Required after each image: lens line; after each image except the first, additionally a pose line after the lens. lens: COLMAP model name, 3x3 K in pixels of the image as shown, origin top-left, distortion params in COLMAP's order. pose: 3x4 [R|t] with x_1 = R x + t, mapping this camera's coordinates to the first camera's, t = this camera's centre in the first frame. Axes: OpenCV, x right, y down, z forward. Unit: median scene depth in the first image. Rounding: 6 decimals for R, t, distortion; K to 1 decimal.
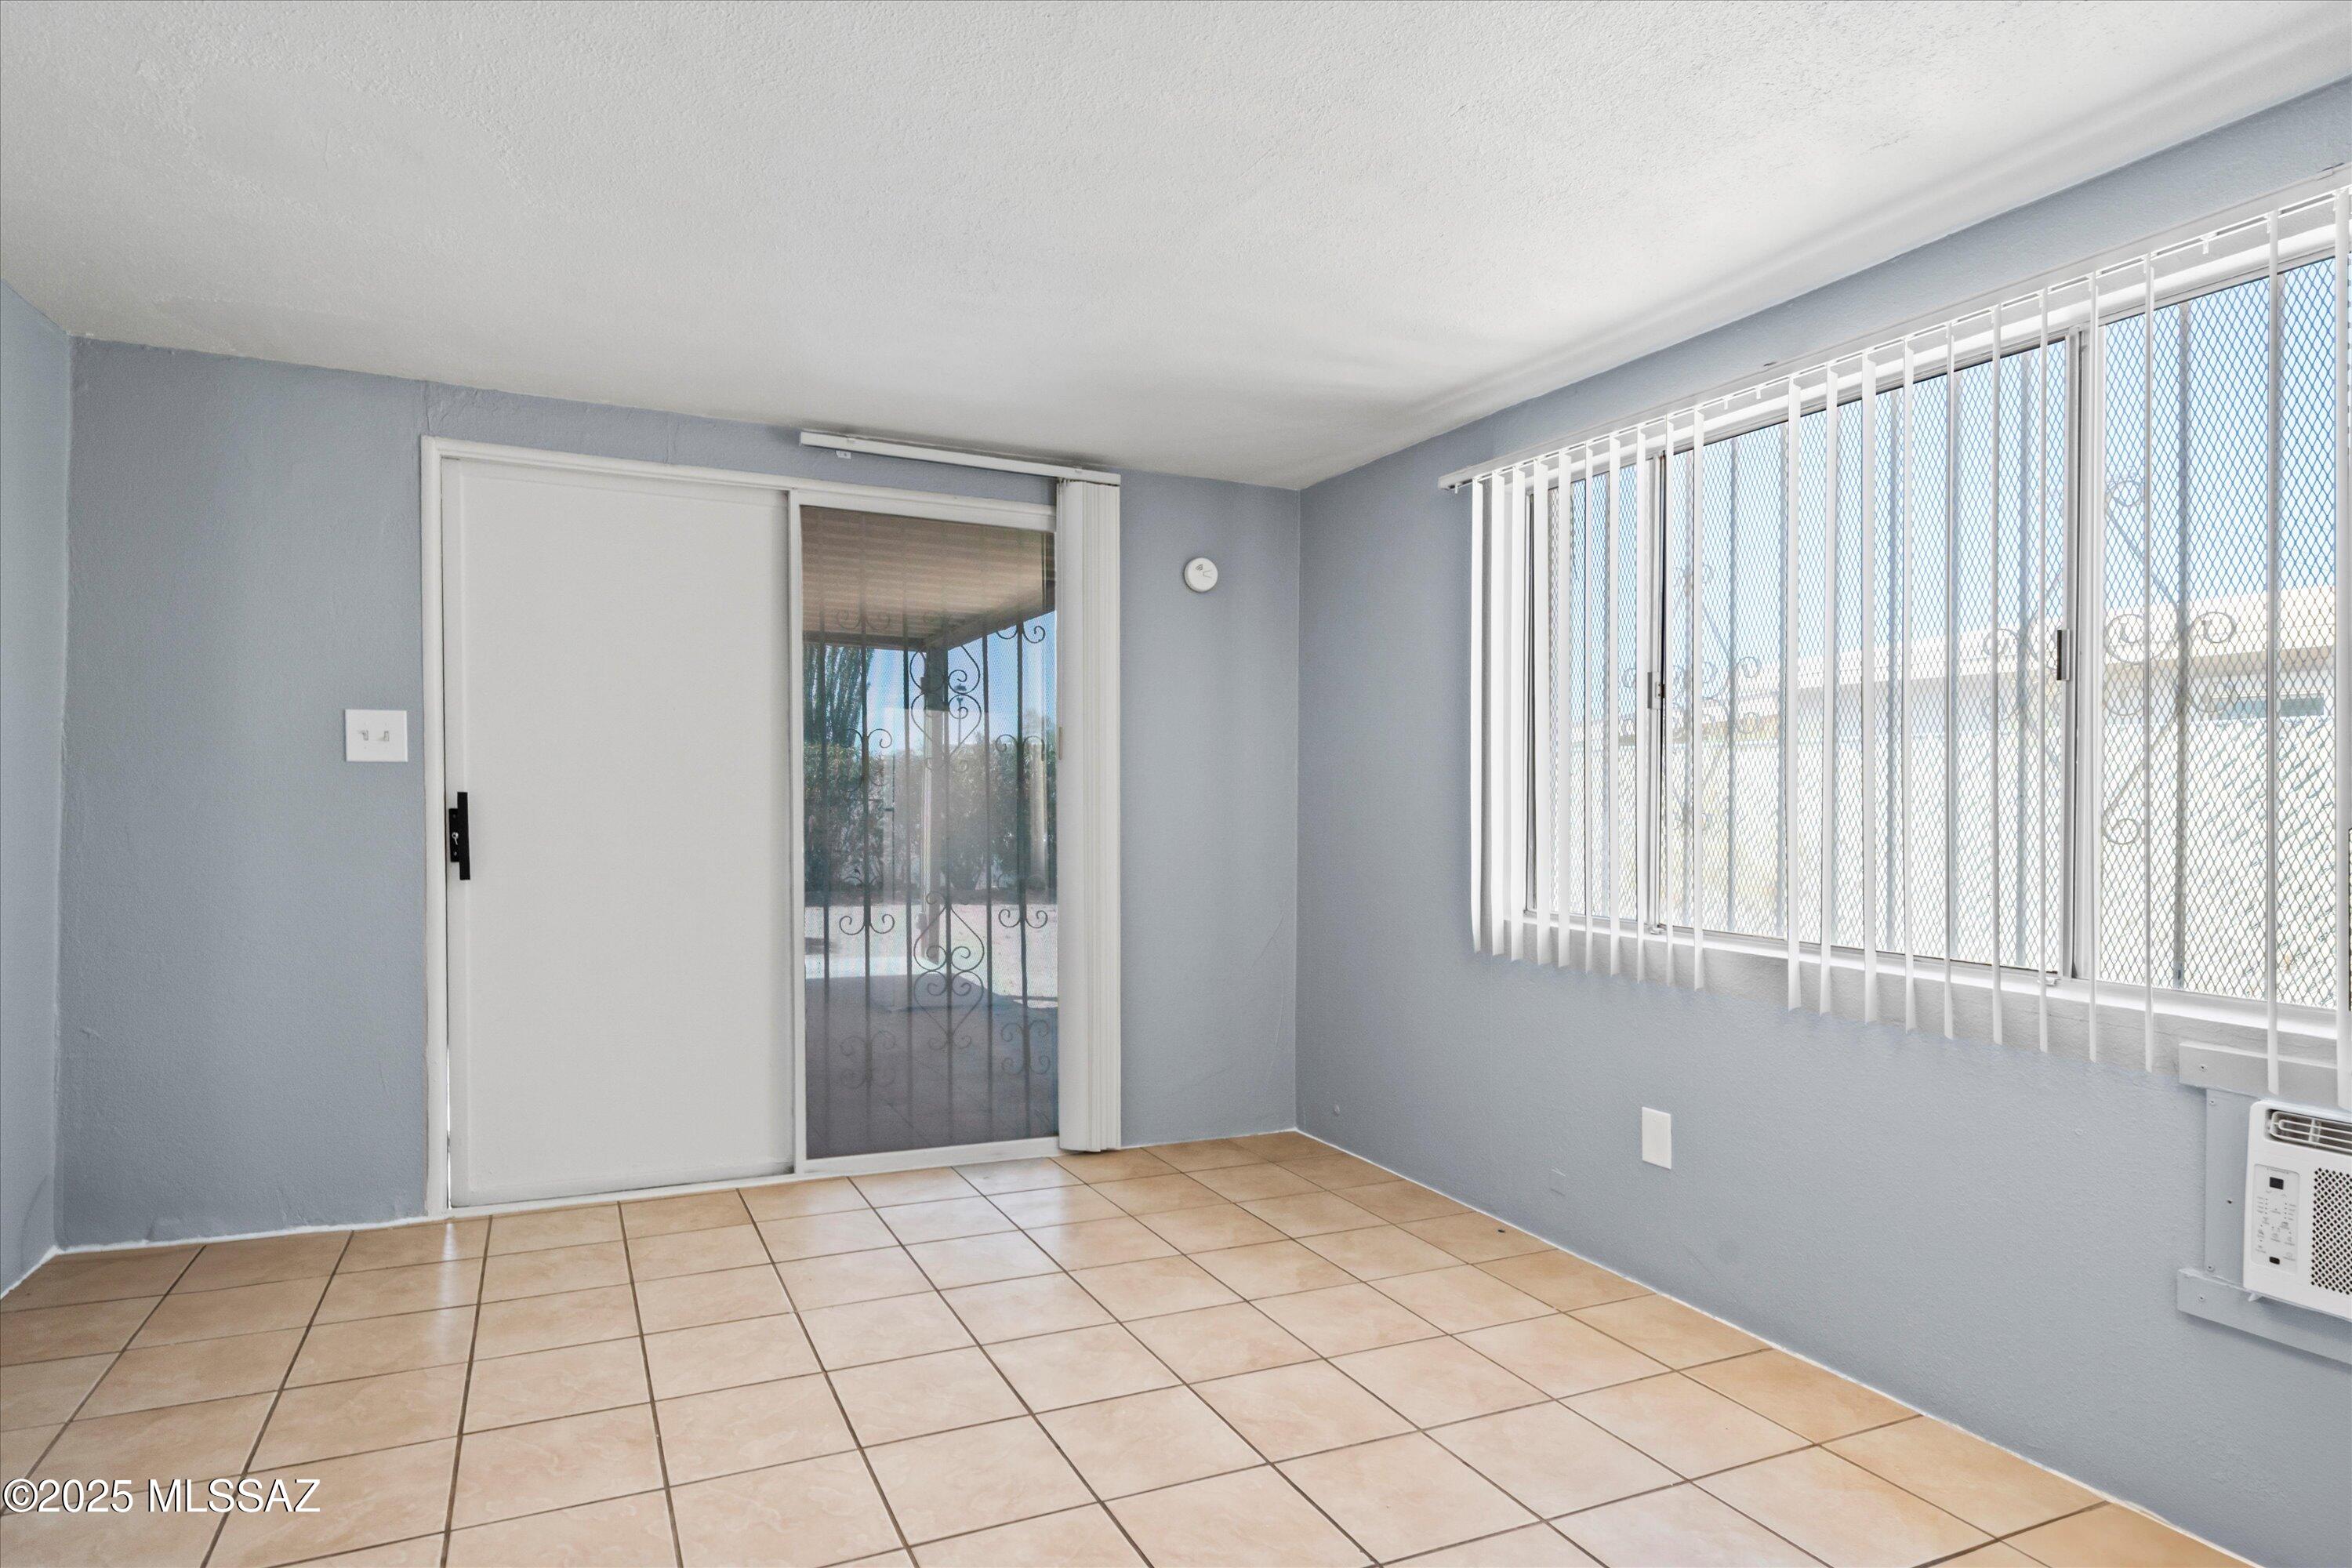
lens RADIAL K [[1089.0, 0, 1176.0], [0, 1089.0, 784.0], [0, 0, 1]] dist [-0.001327, -0.000365]
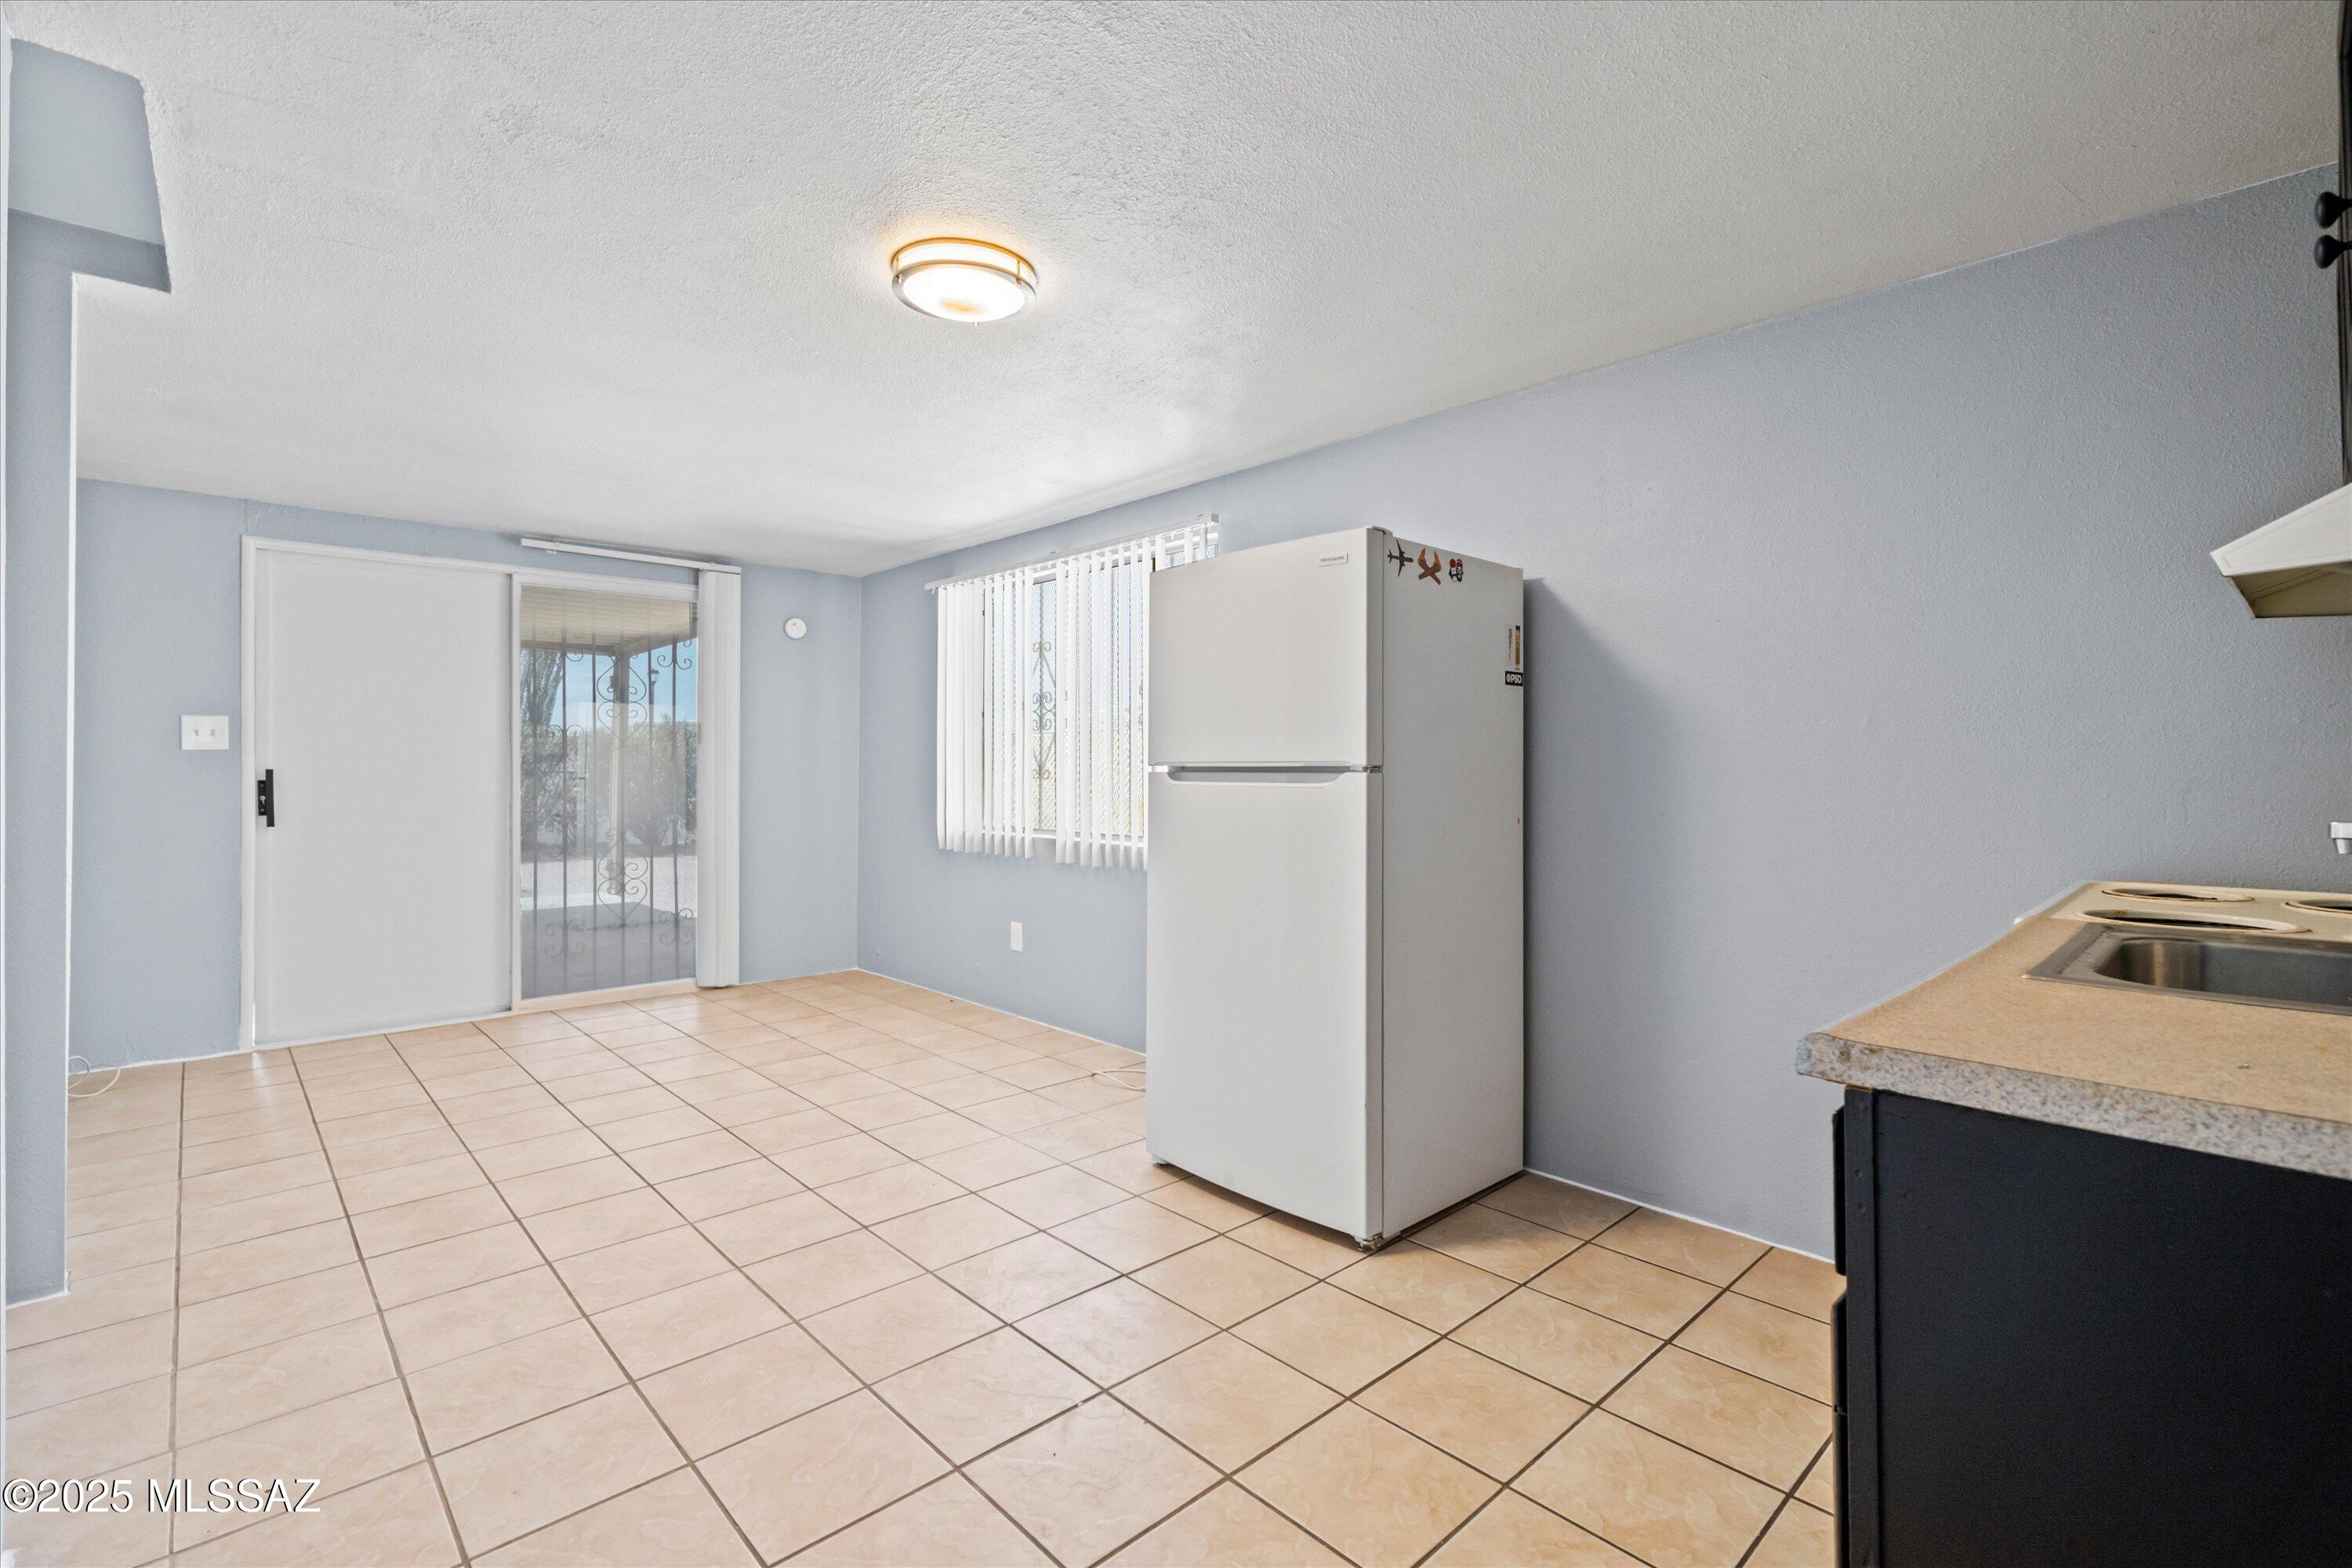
lens RADIAL K [[1065.5, 0, 1181.9], [0, 1065.5, 710.3], [0, 0, 1]] dist [0.000499, 0.000016]
pose [[0.967722, -0.001712, 0.252014, 0.195686], [0.010775, 0.999344, -0.034585, -0.009152], [-0.251790, 0.036184, 0.967105, -0.739590]]
